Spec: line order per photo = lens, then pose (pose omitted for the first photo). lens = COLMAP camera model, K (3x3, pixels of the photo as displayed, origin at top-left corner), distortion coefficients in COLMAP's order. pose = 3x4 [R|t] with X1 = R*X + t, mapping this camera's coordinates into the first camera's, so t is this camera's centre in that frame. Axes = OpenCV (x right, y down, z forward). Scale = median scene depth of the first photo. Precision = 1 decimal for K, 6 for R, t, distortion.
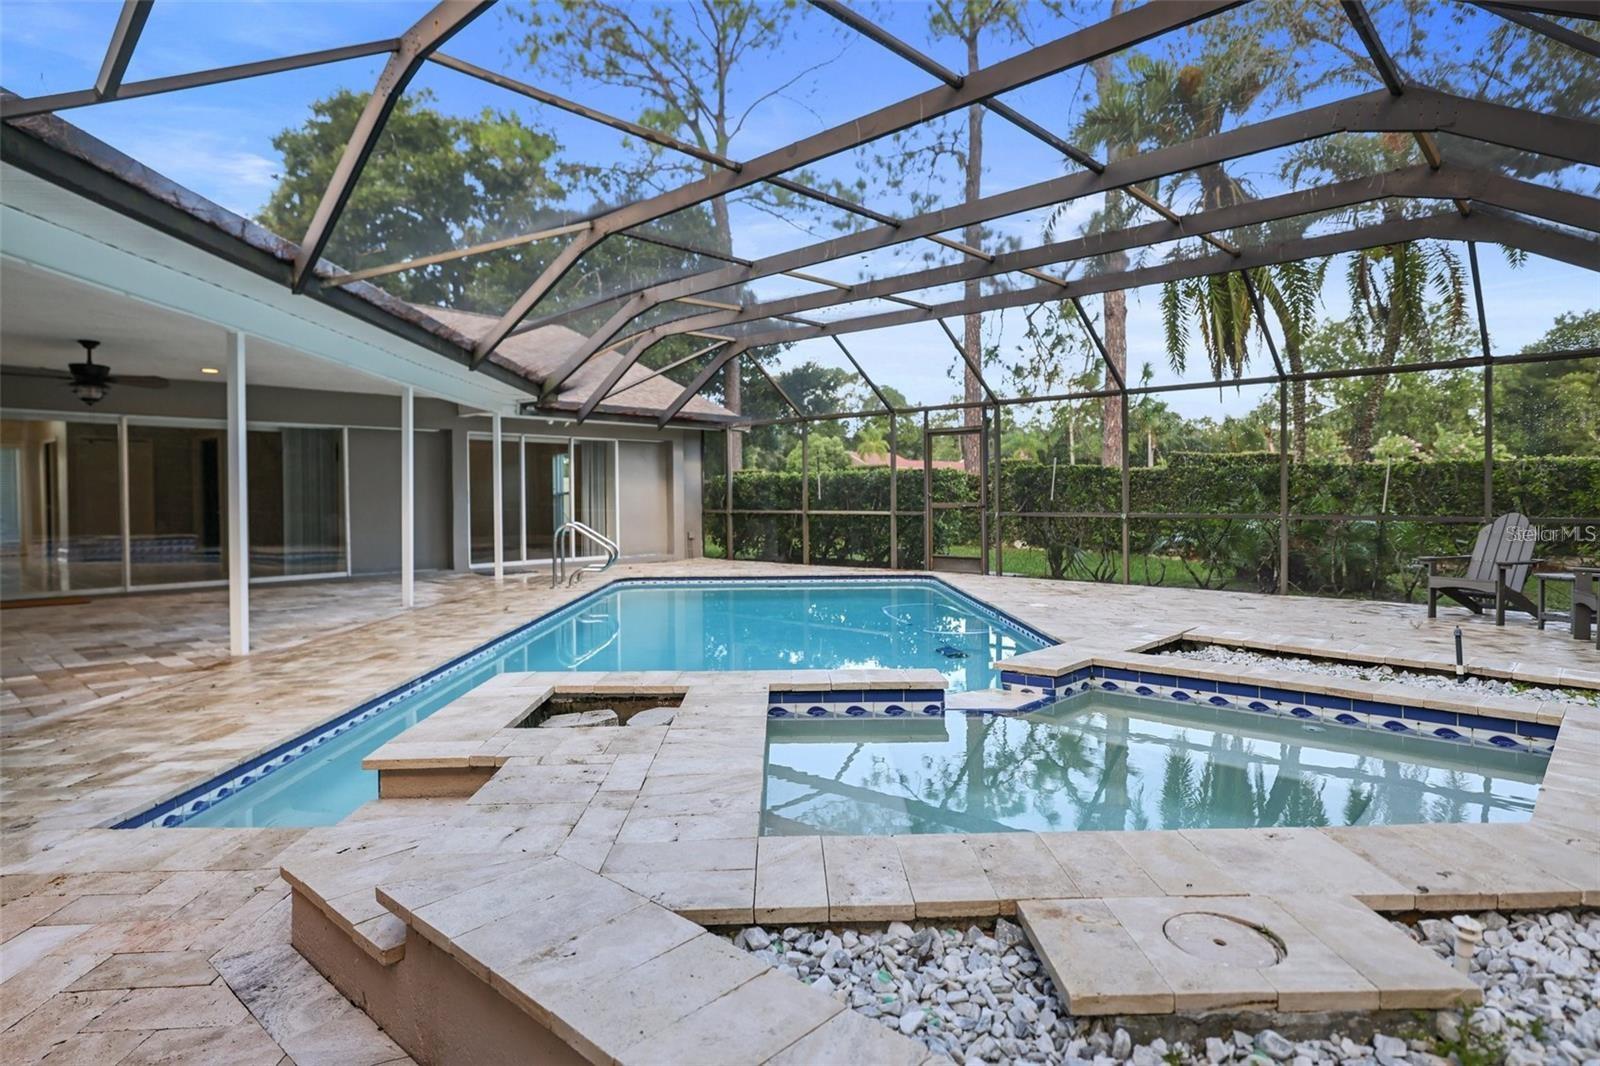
lens RADIAL K [[907.9, 0, 803.6], [0, 907.9, 521.4], [0, 0, 1]] dist [0.006041, 0.000626]
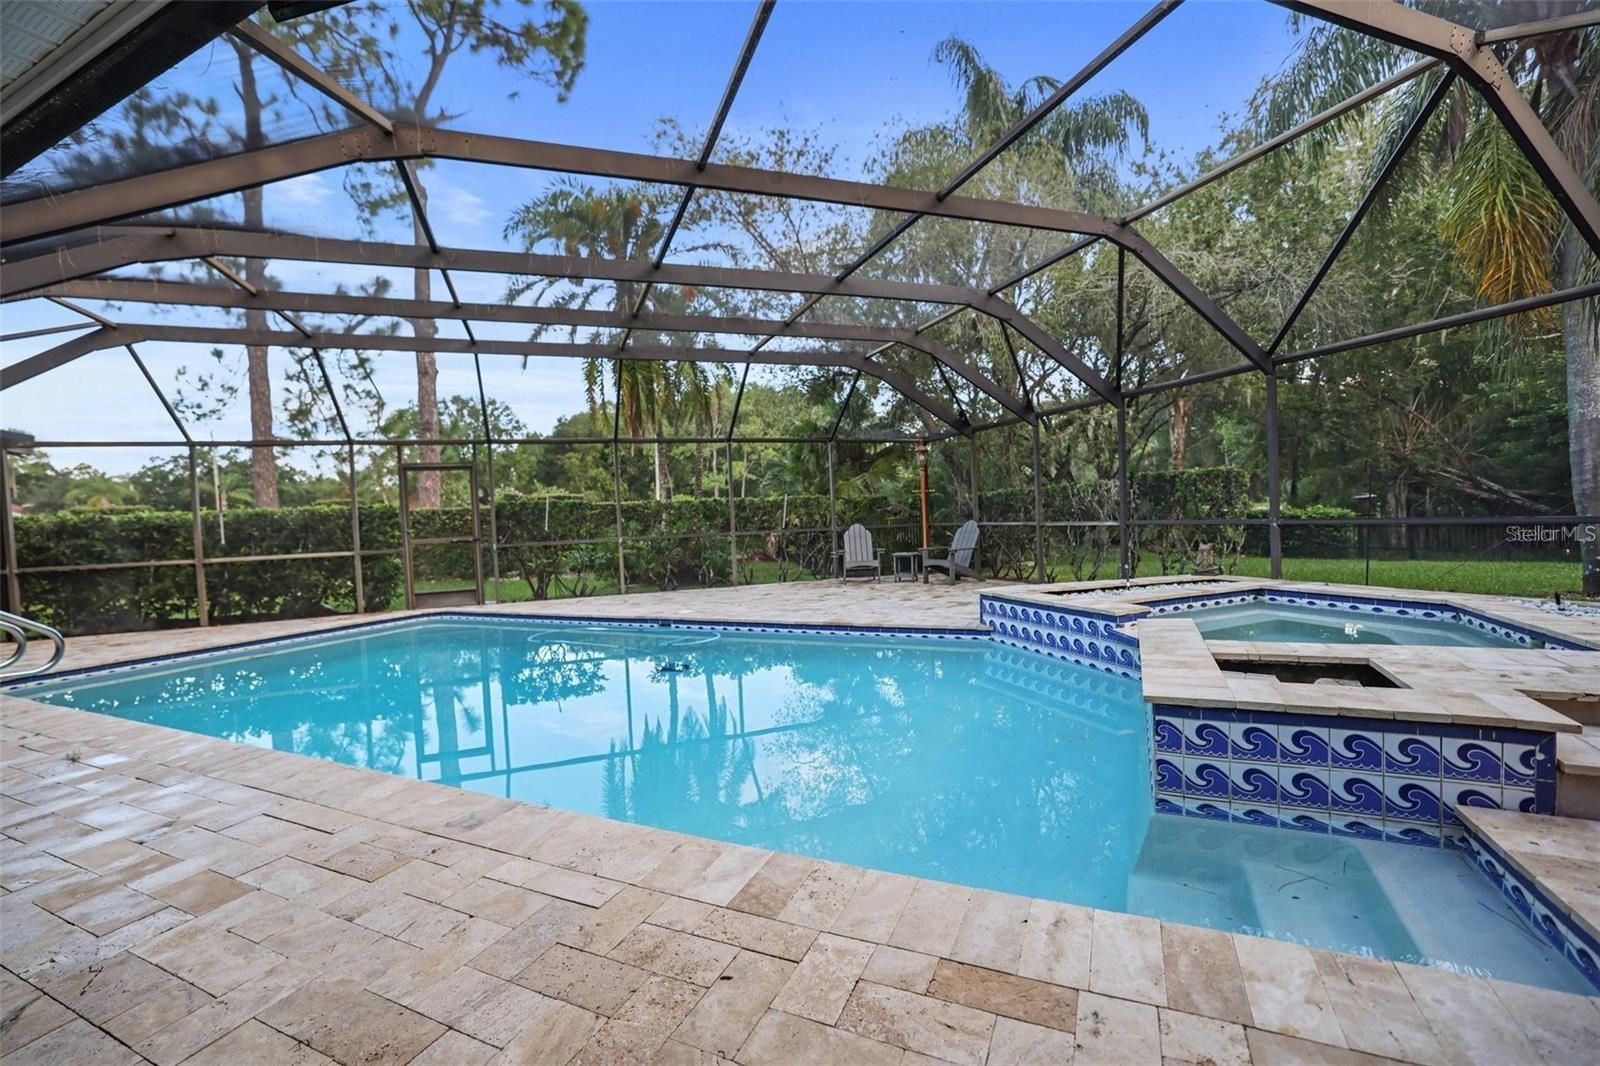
lens RADIAL K [[693.1, 0, 799.2], [0, 693.1, 540.8], [0, 0, 1]] dist [-0.010336, 0.000528]
pose [[0.463187, -0.046385, 0.885046, -0.271132], [0.065080, 0.997714, 0.018230, -0.004699], [-0.883868, 0.049155, 0.465147, 0.243326]]
